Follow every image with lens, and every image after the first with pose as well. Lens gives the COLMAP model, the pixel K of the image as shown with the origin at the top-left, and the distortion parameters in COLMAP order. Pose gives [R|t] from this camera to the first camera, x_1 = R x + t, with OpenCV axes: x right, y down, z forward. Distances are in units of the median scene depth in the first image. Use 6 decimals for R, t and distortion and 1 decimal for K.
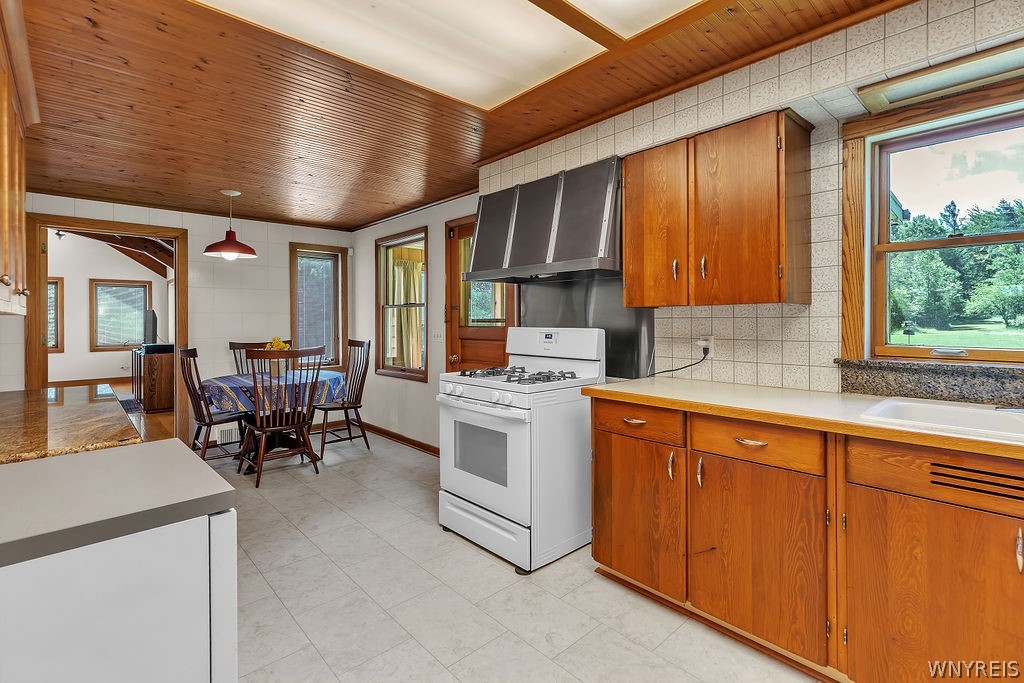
lens RADIAL K [[474.4, 0, 510.3], [0, 474.4, 317.0], [0, 0, 1]] dist [0.000335, -0.000271]
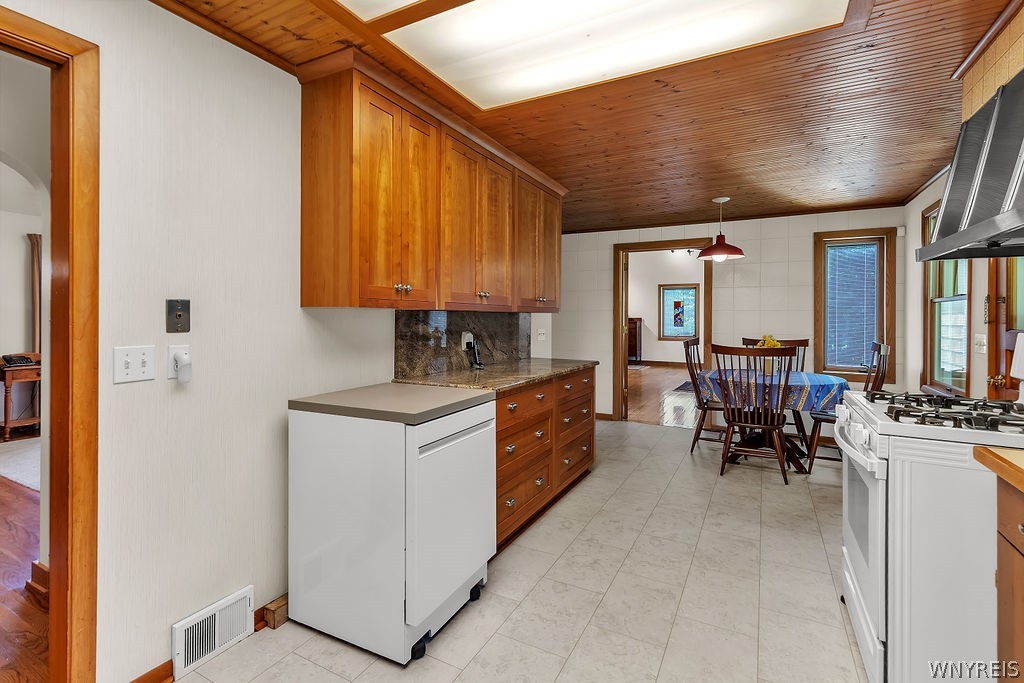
lens RADIAL K [[470.9, 0, 502.8], [0, 470.9, 319.4], [0, 0, 1]] dist [0.001153, 0.000117]
pose [[0.319086, 0.009648, -0.947677, 0.292022], [-0.001530, 0.999952, 0.009665, 0.001815], [0.947725, -0.001634, 0.319086, 0.195454]]
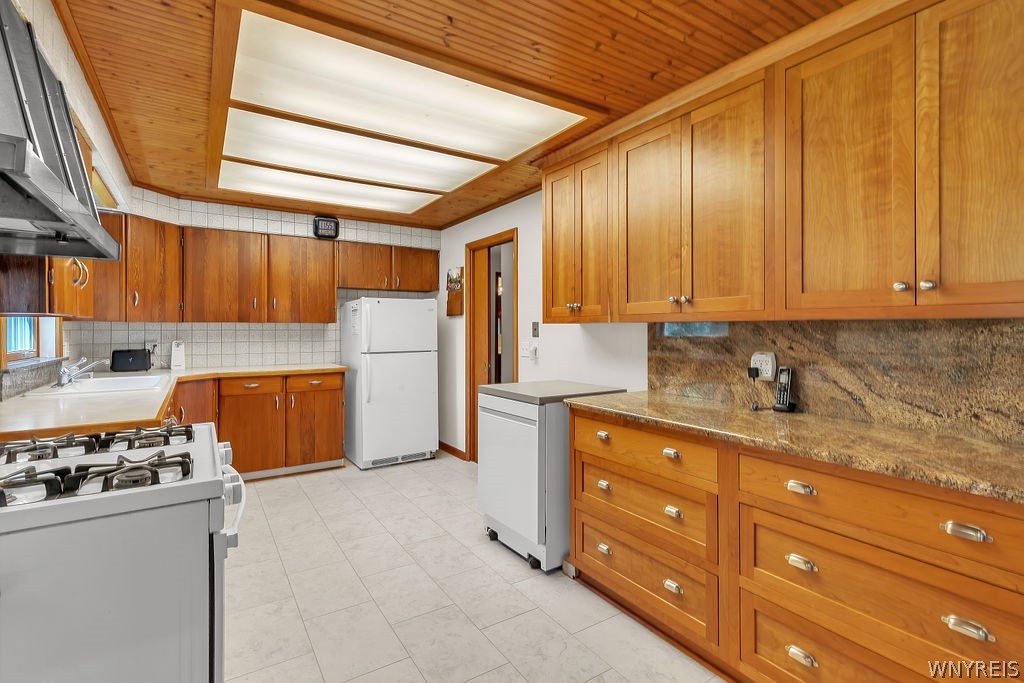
lens RADIAL K [[482.0, 0, 509.4], [0, 482.0, 326.6], [0, 0, 1]] dist [0.002165, 0.000117]
pose [[-0.985848, 0.006967, 0.167496, -0.331593], [0.005726, 0.999952, -0.007895, 0.004258], [-0.167543, -0.006824, -0.985841, 1.024616]]
